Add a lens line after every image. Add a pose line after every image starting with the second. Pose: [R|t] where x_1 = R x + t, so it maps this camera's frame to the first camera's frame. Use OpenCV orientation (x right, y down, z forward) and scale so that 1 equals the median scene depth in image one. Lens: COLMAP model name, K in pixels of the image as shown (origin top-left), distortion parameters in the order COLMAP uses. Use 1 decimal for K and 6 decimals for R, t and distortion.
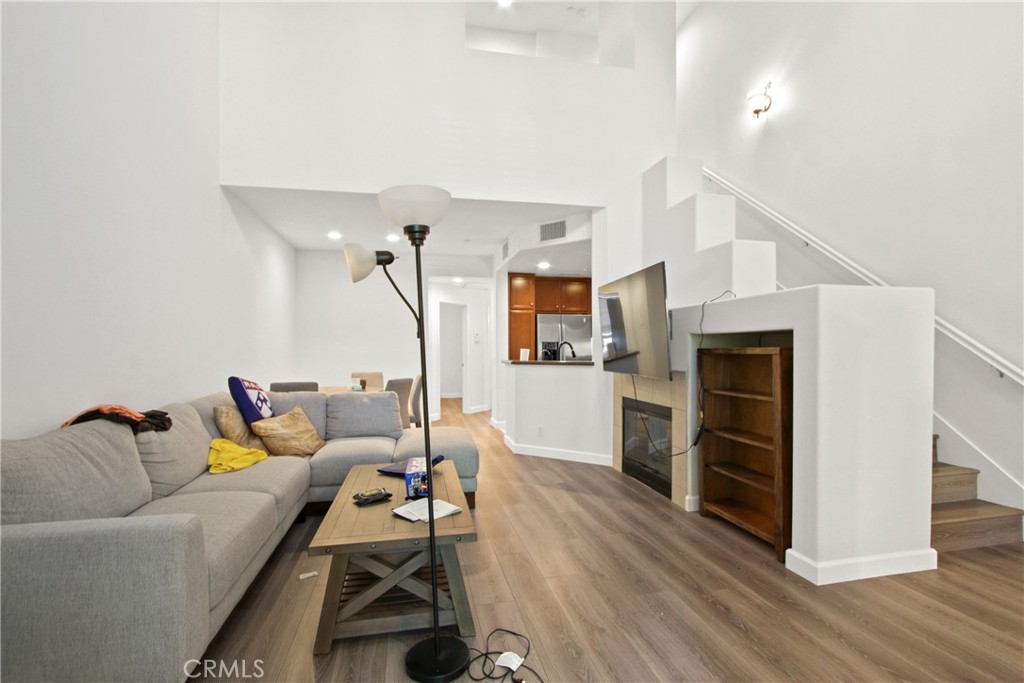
lens RADIAL K [[476.0, 0, 515.8], [0, 476.0, 348.3], [0, 0, 1]] dist [-0.014856, 0.000604]
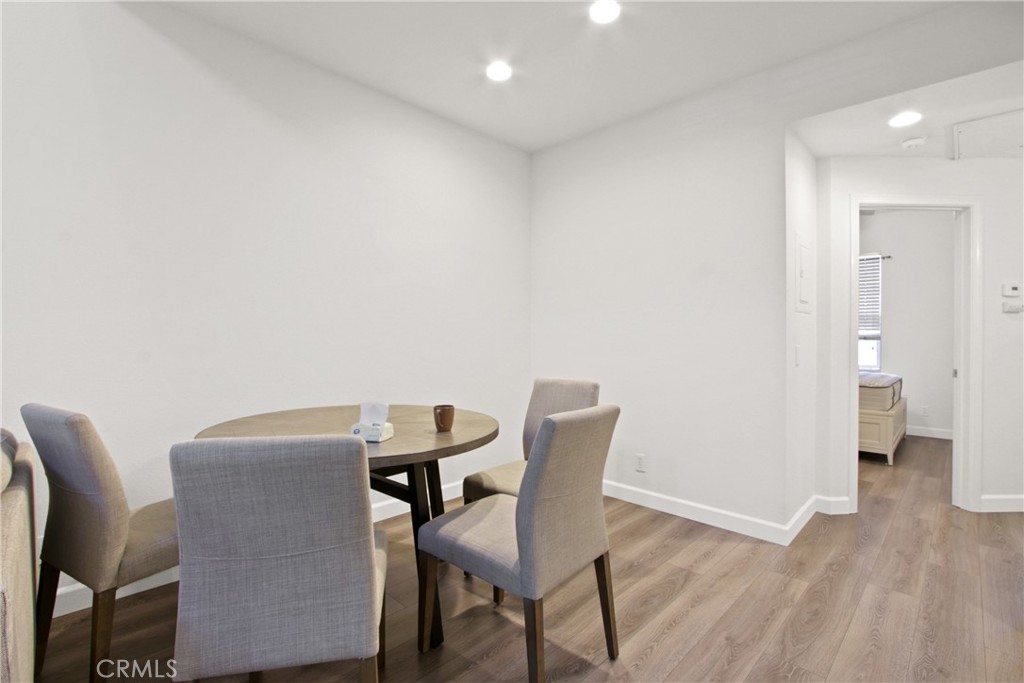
lens RADIAL K [[475.0, 0, 511.8], [0, 475.0, 337.9], [0, 0, 1]] dist [-0.023183, 0.000294]
pose [[0.555155, 0.004568, -0.831734, -0.007325], [-0.007132, 0.999974, 0.000731, 0.025582], [0.831716, 0.005526, 0.555174, 1.324917]]
